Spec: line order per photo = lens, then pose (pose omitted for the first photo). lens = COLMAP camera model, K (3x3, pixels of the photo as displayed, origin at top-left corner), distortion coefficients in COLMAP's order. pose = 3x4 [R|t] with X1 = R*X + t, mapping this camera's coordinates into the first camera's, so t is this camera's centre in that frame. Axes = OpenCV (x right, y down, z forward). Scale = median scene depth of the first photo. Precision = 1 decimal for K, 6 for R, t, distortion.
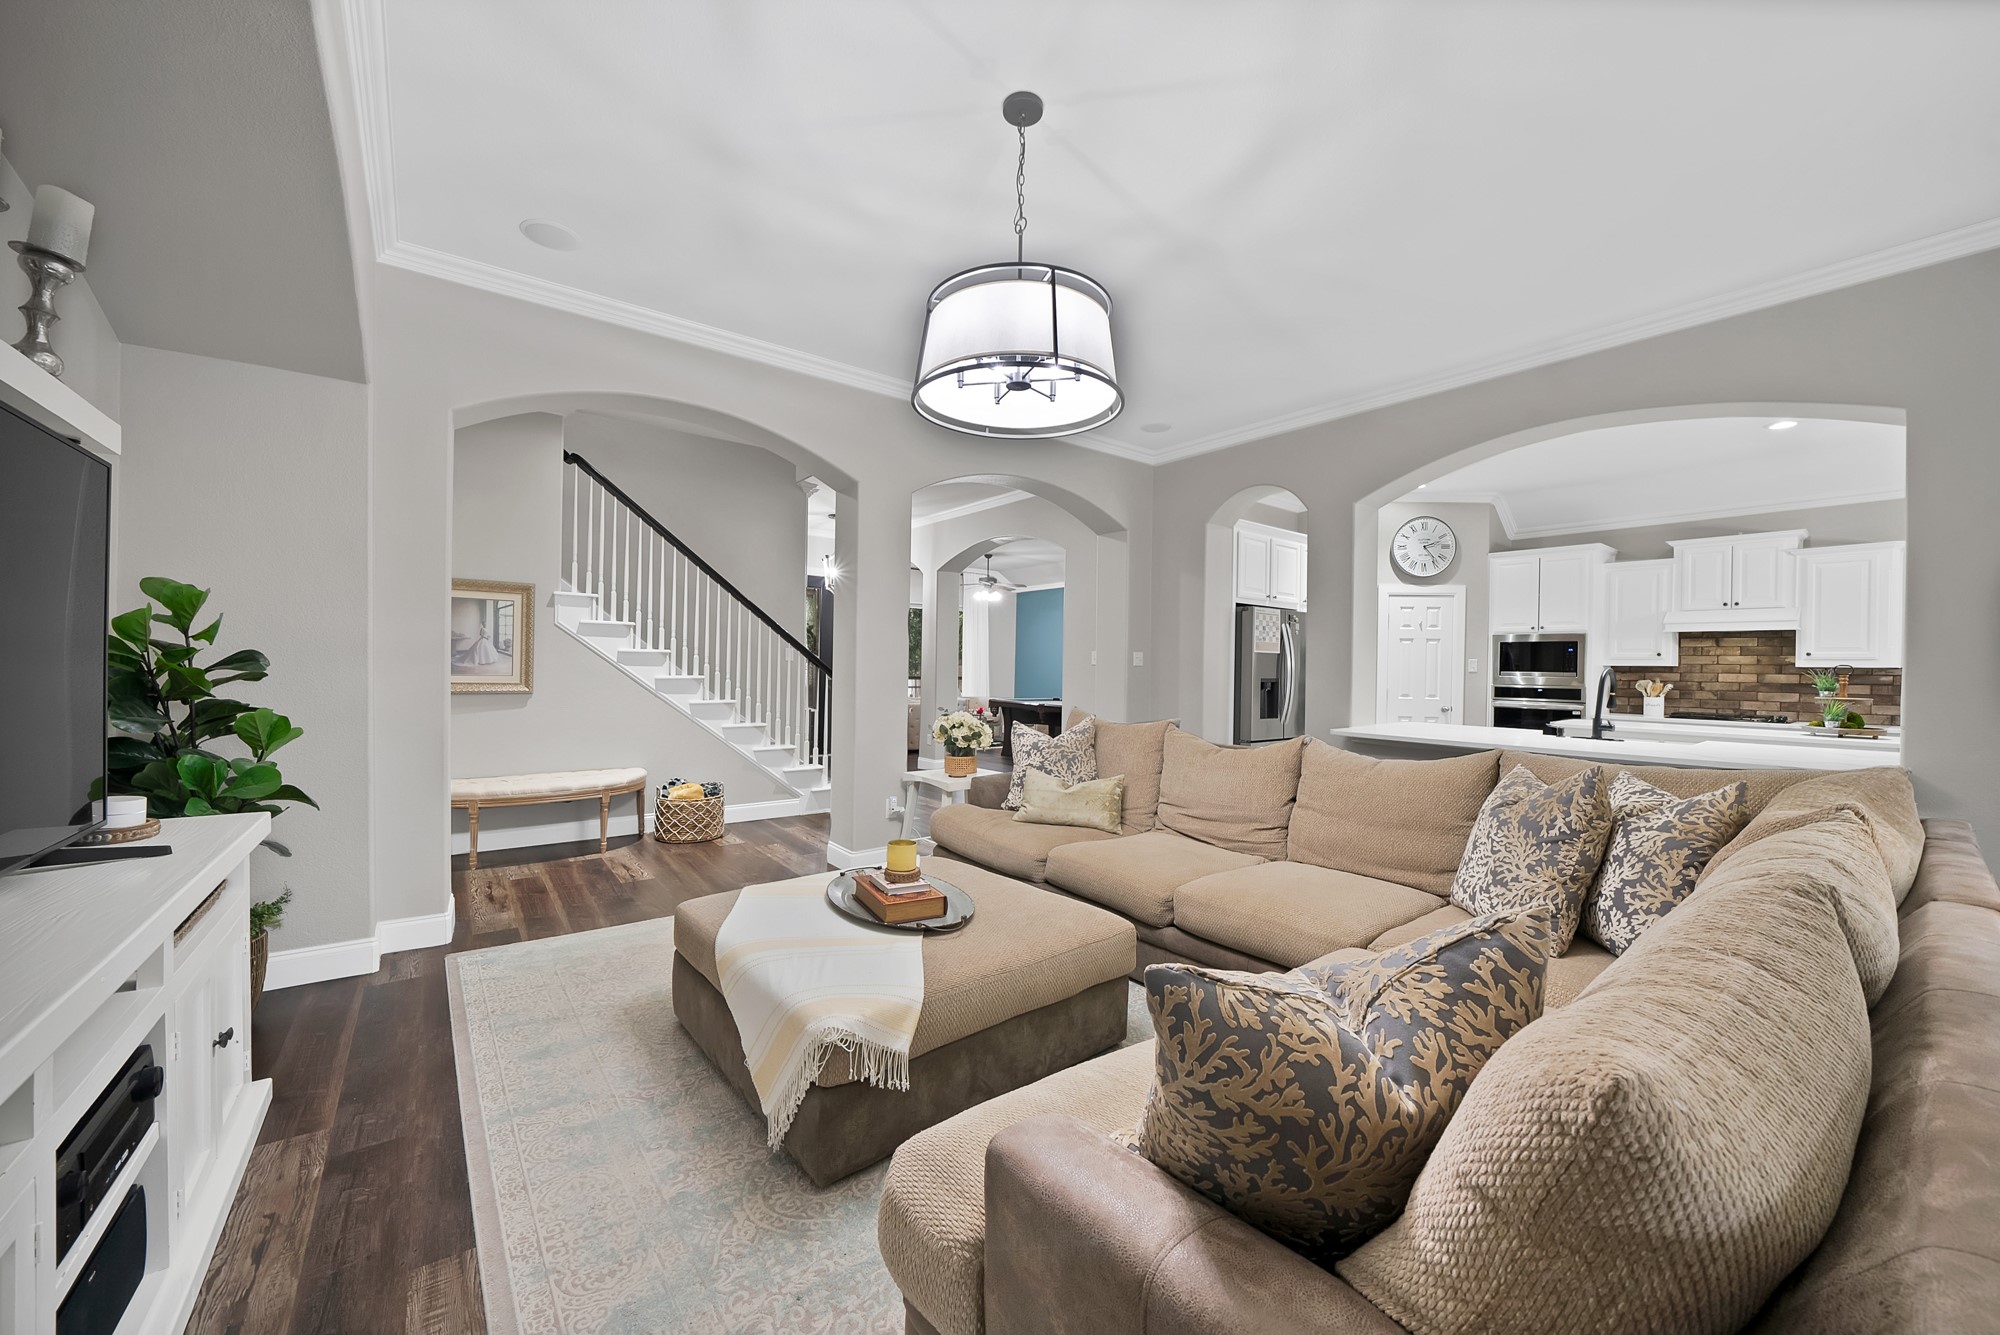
lens RADIAL K [[728.1, 0, 1018.2], [0, 728.1, 666.6], [0, 0, 1]] dist [-0.020399, 0.000913]
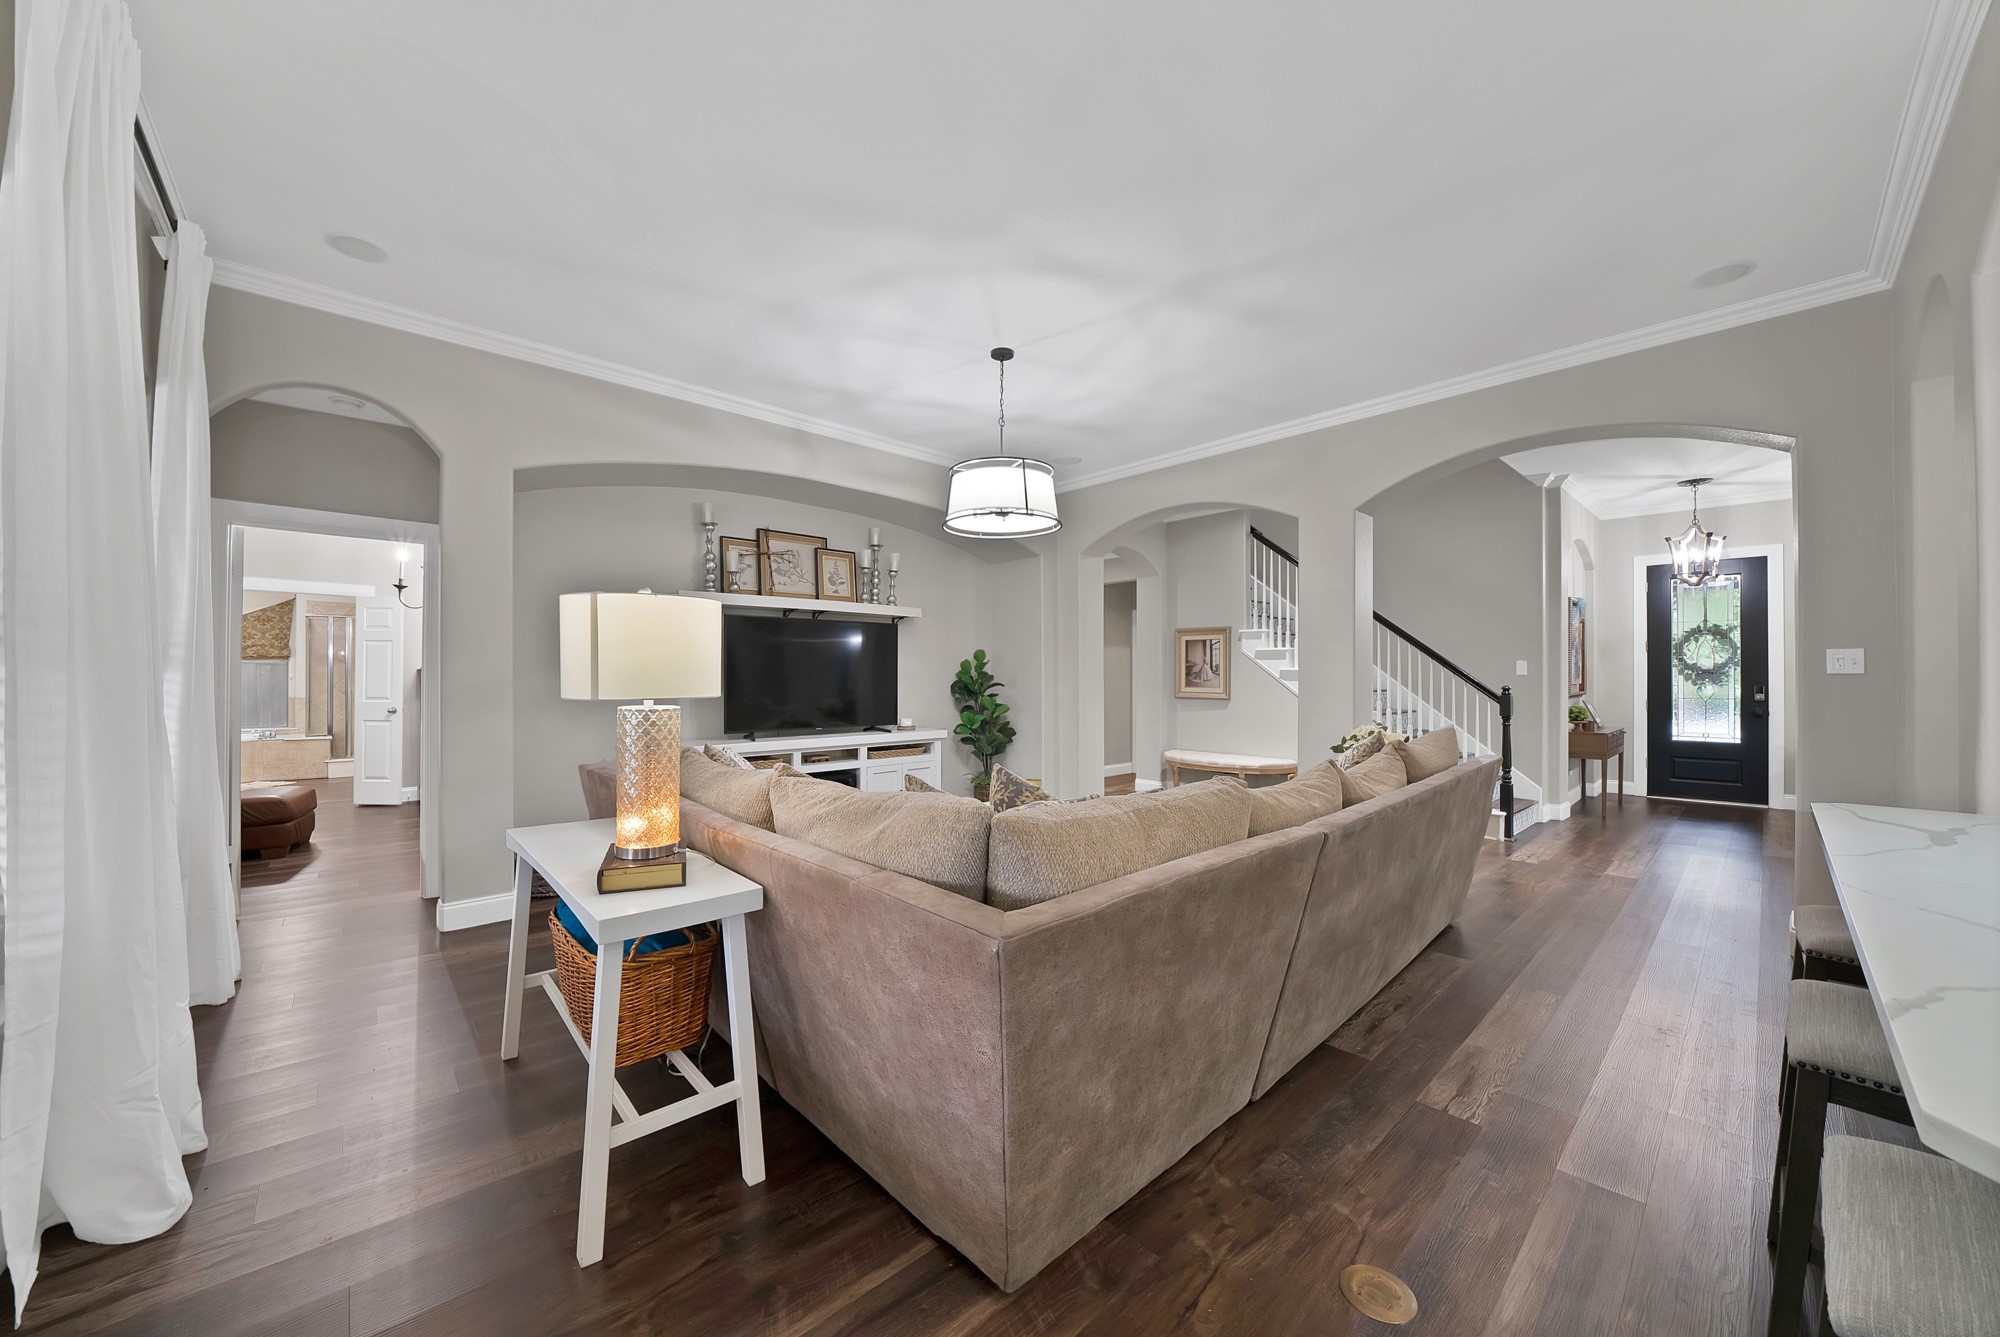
lens RADIAL K [[728.1, 0, 980.7], [0, 728.1, 673.4], [0, 0, 1]] dist [-0.020399, 0.000913]
pose [[0.060054, -0.020198, -0.997991, 0.626066], [-0.000581, 0.999794, -0.020269, 0.010850], [0.998195, 0.001797, 0.060030, 0.296799]]
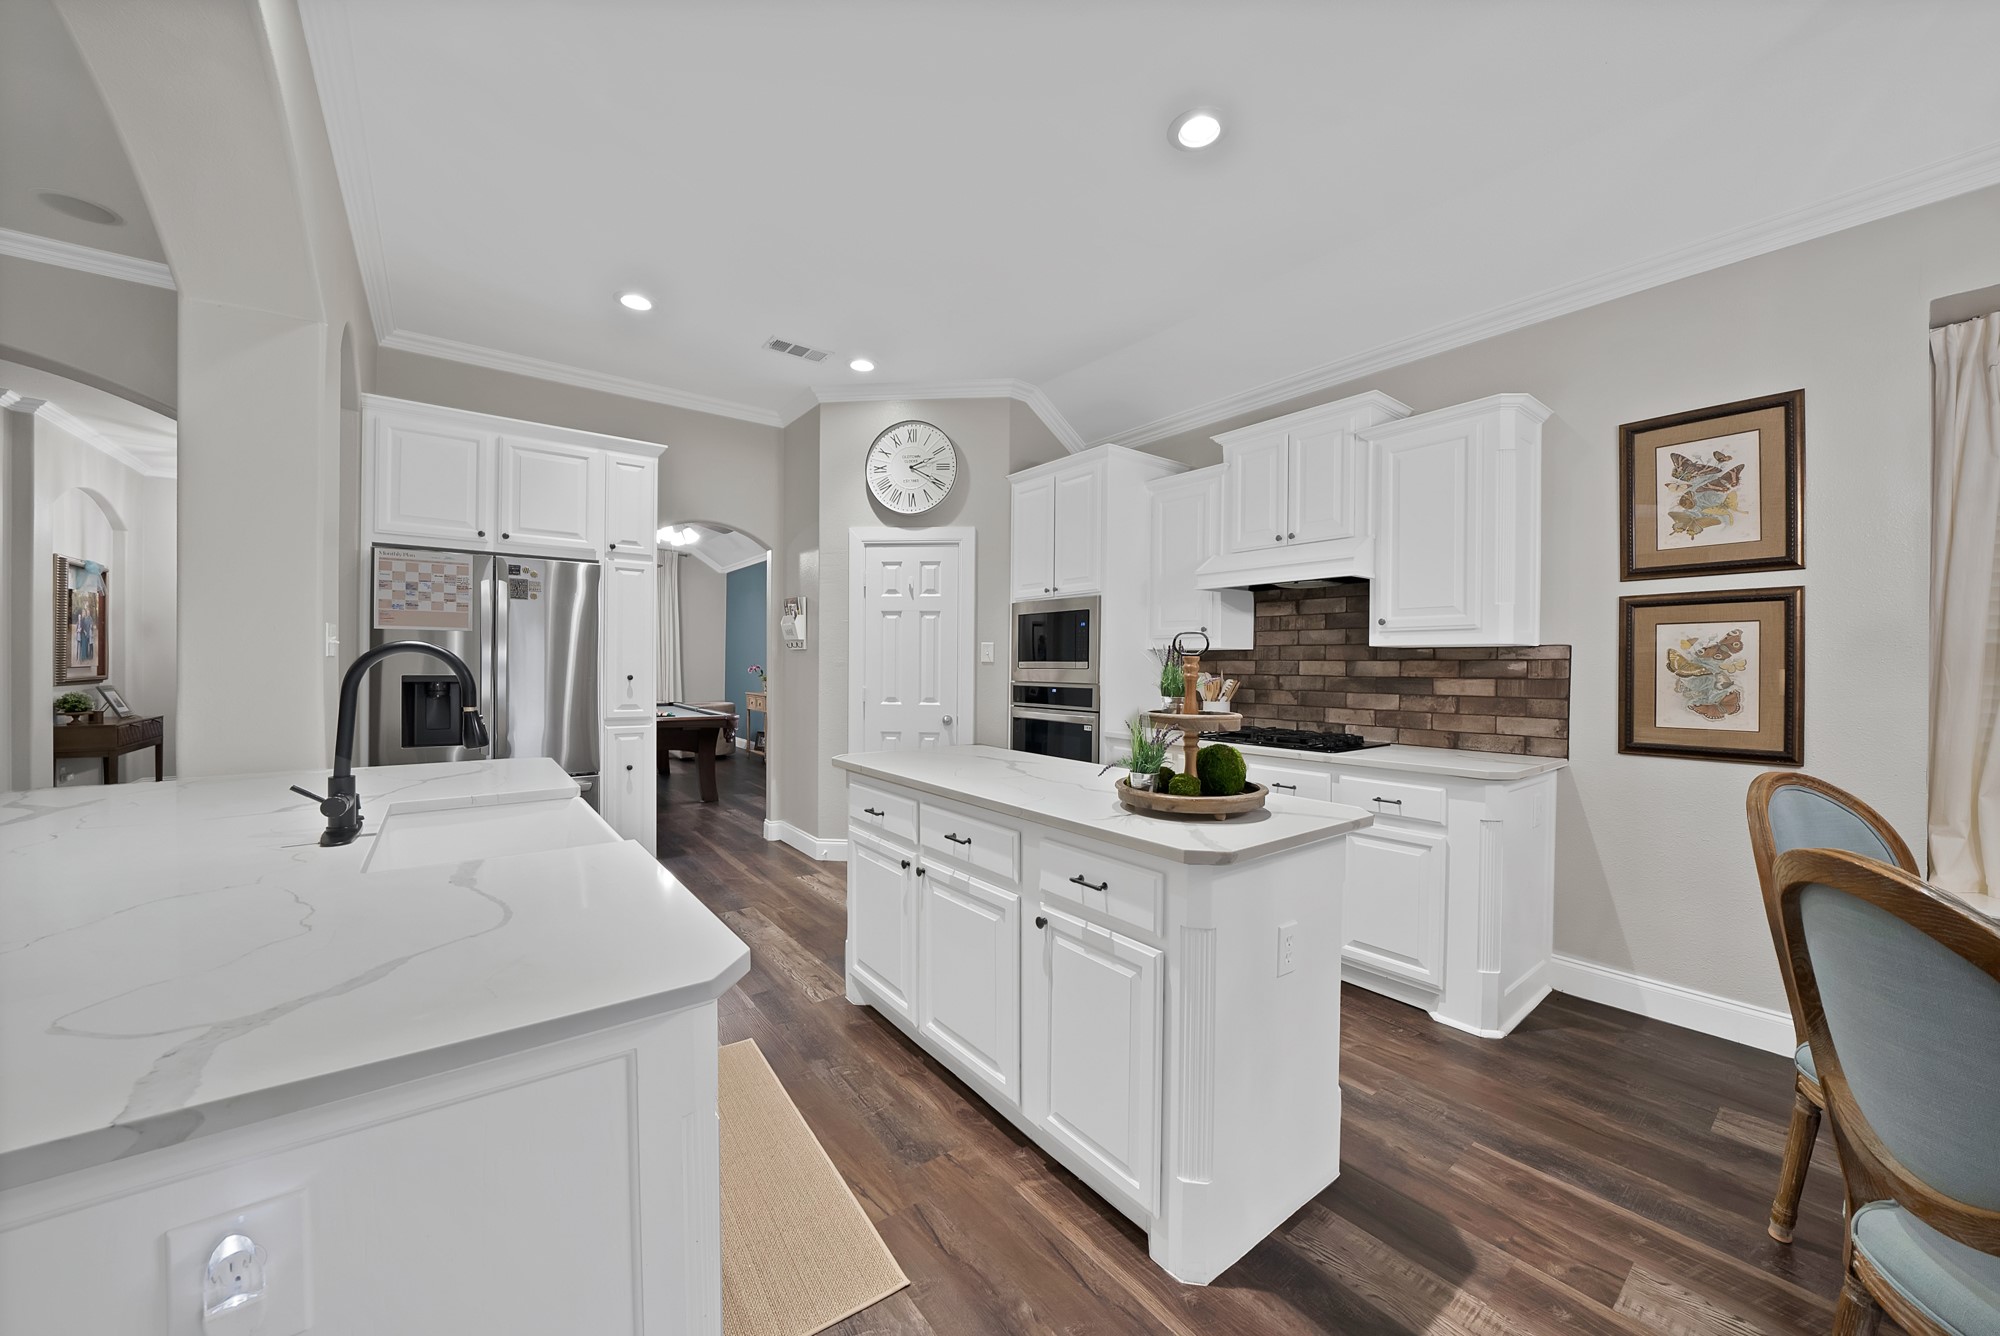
lens RADIAL K [[728.1, 0, 1017.5], [0, 728.1, 677.5], [0, 0, 1]] dist [-0.020399, 0.000913]
pose [[0.999928, -0.007042, -0.009707, 0.771762], [0.007190, 0.999857, 0.015297, 0.013044], [0.009598, -0.015366, 0.999836, 0.411655]]
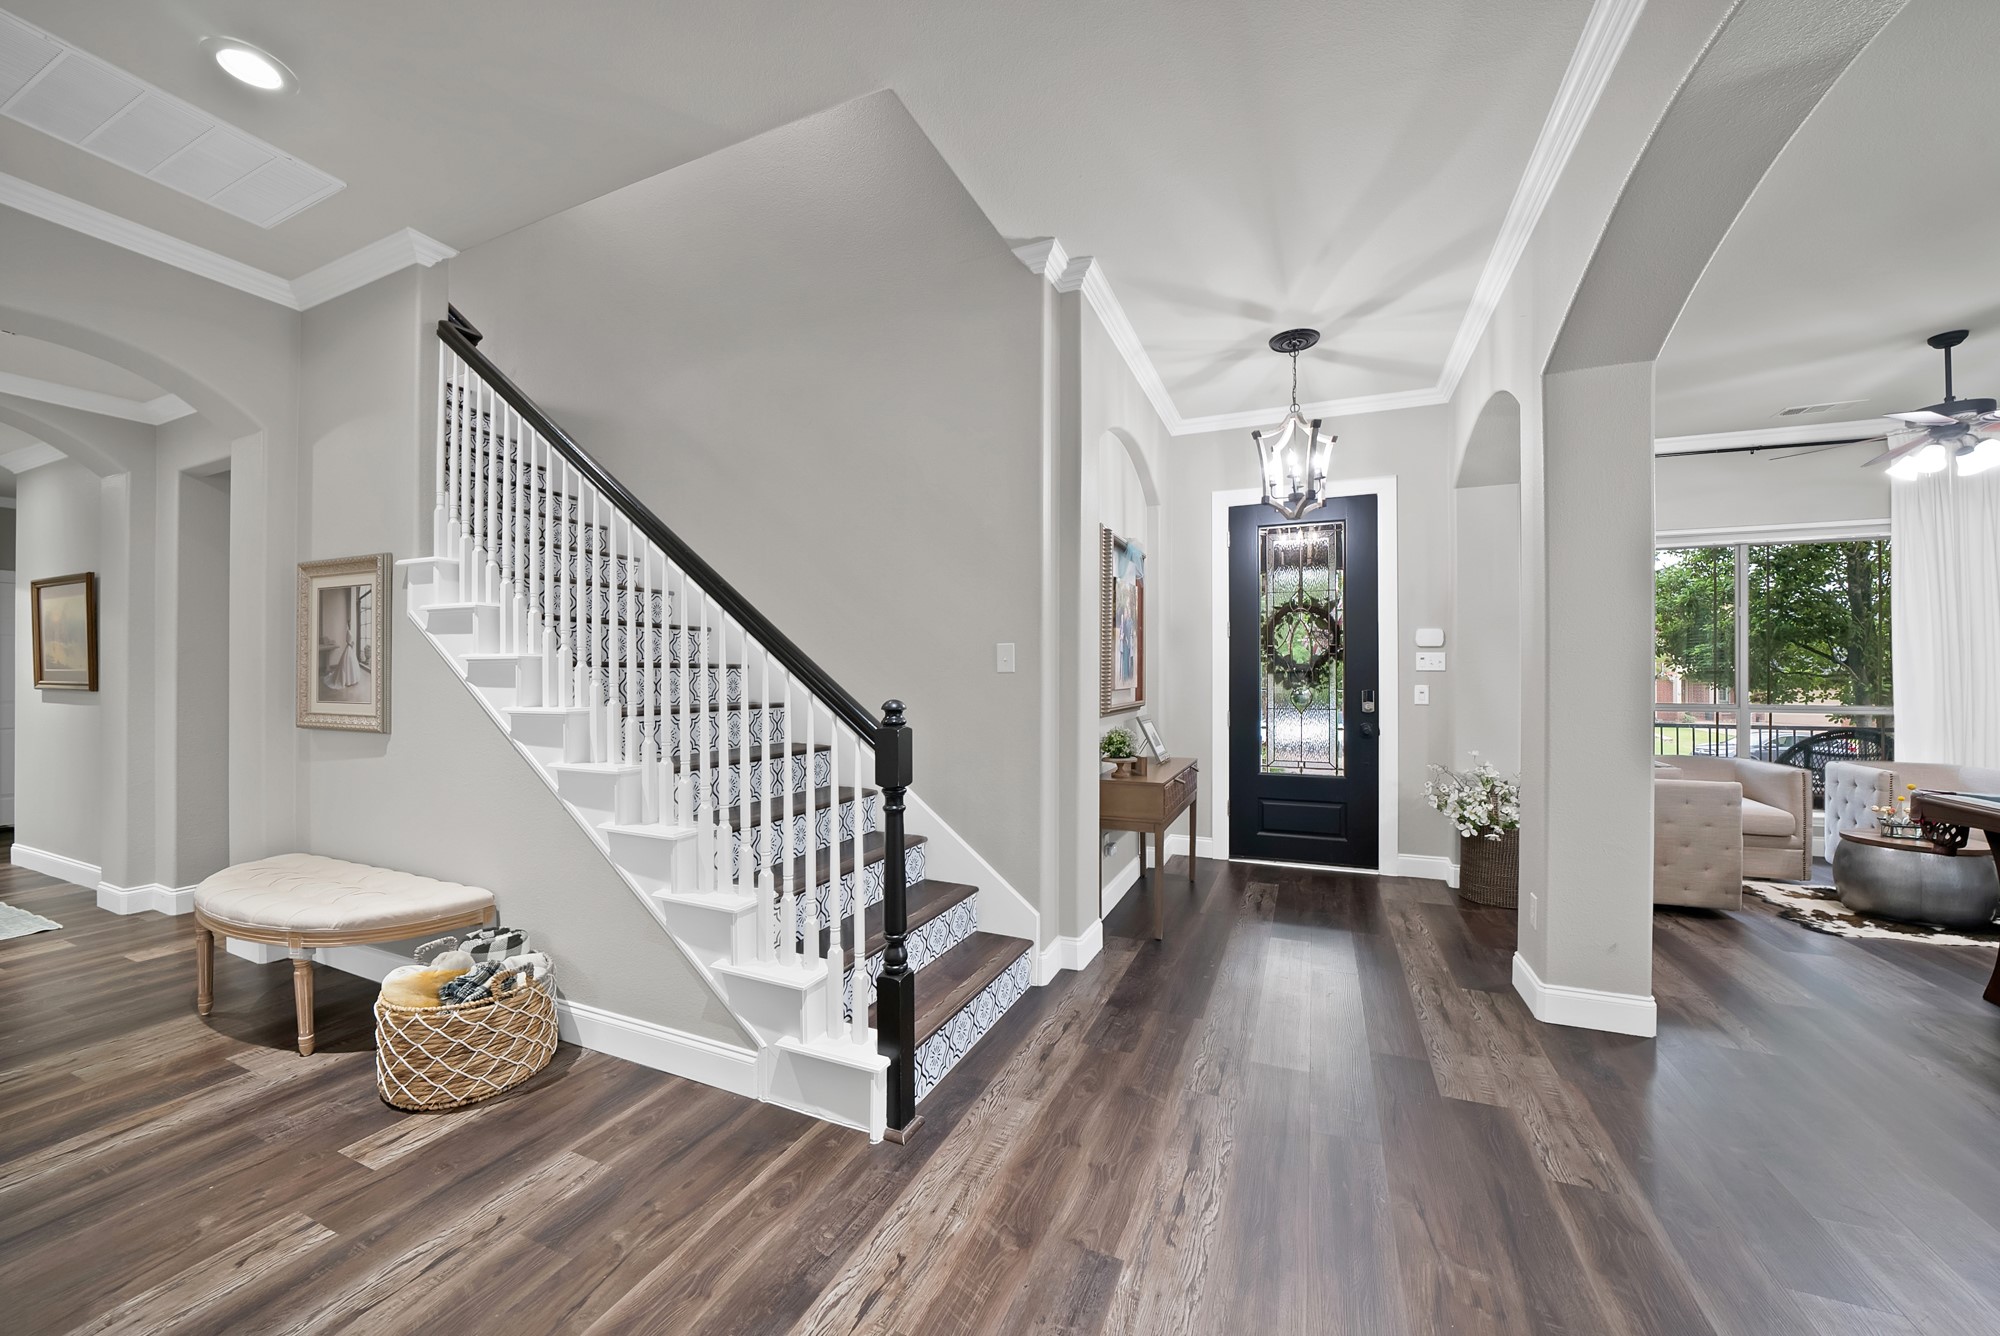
lens RADIAL K [[728.1, 0, 923.9], [0, 728.1, 677.8], [0, 0, 1]] dist [-0.020399, 0.000913]
pose [[0.392471, -0.018560, -0.919577, 0.055460], [0.006876, 0.999828, -0.017246, 0.004027], [0.919739, 0.000446, 0.392531, 0.907591]]
